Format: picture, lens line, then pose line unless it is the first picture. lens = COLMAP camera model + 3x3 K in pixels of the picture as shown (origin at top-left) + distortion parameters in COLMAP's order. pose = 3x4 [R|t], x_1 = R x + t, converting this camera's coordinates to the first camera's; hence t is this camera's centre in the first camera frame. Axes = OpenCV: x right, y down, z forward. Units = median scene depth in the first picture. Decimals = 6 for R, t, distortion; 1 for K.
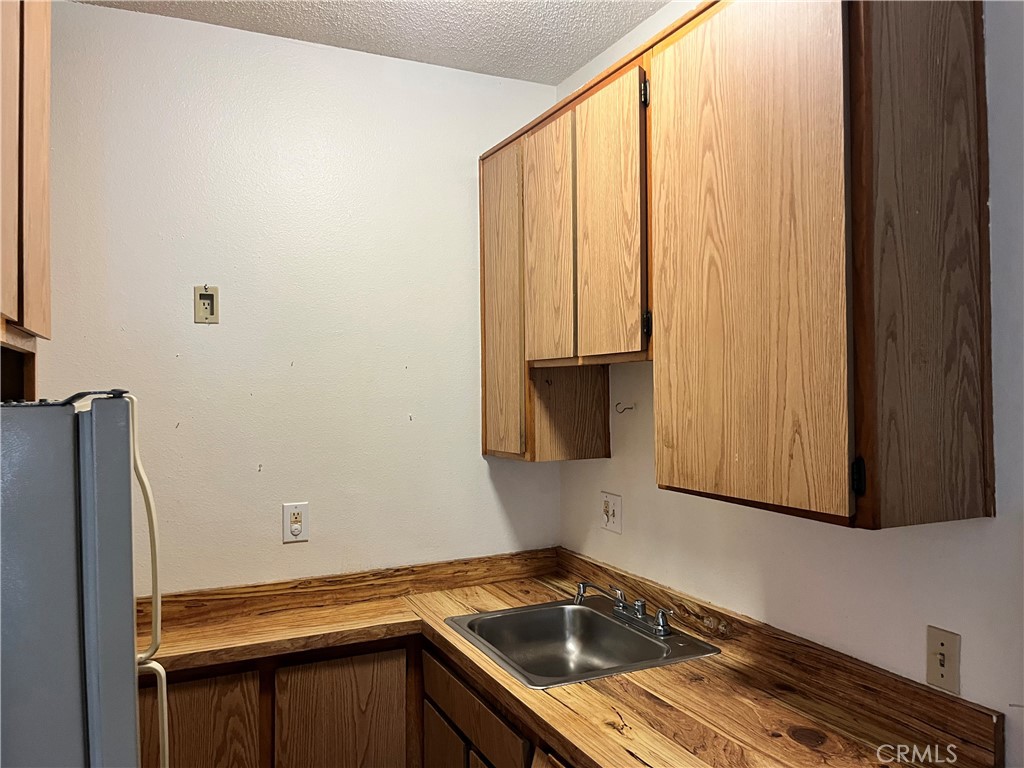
lens RADIAL K [[771.1, 0, 516.4], [0, 771.1, 387.5], [0, 0, 1]] dist [0.044347, -0.071870]
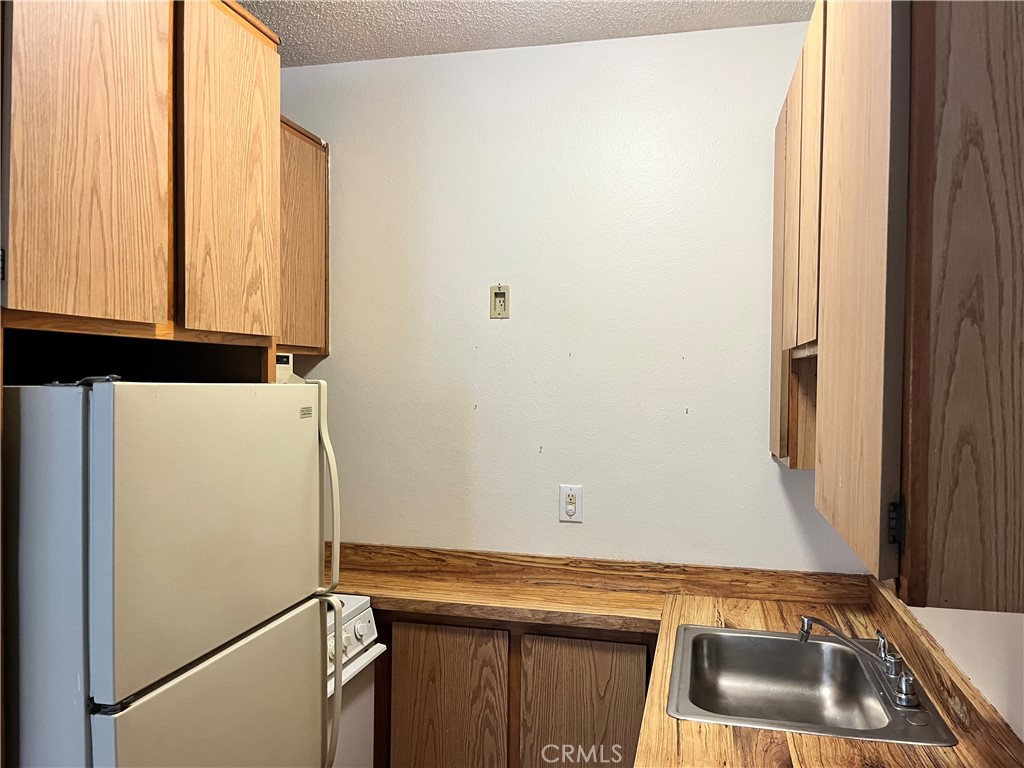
lens RADIAL K [[771.1, 0, 516.4], [0, 771.1, 387.5], [0, 0, 1]] dist [0.044347, -0.071870]
pose [[0.772626, 0.026562, -0.634305, 0.331236], [-0.014898, 0.999608, 0.023713, -0.008846], [0.634687, -0.008872, 0.772719, 0.142404]]
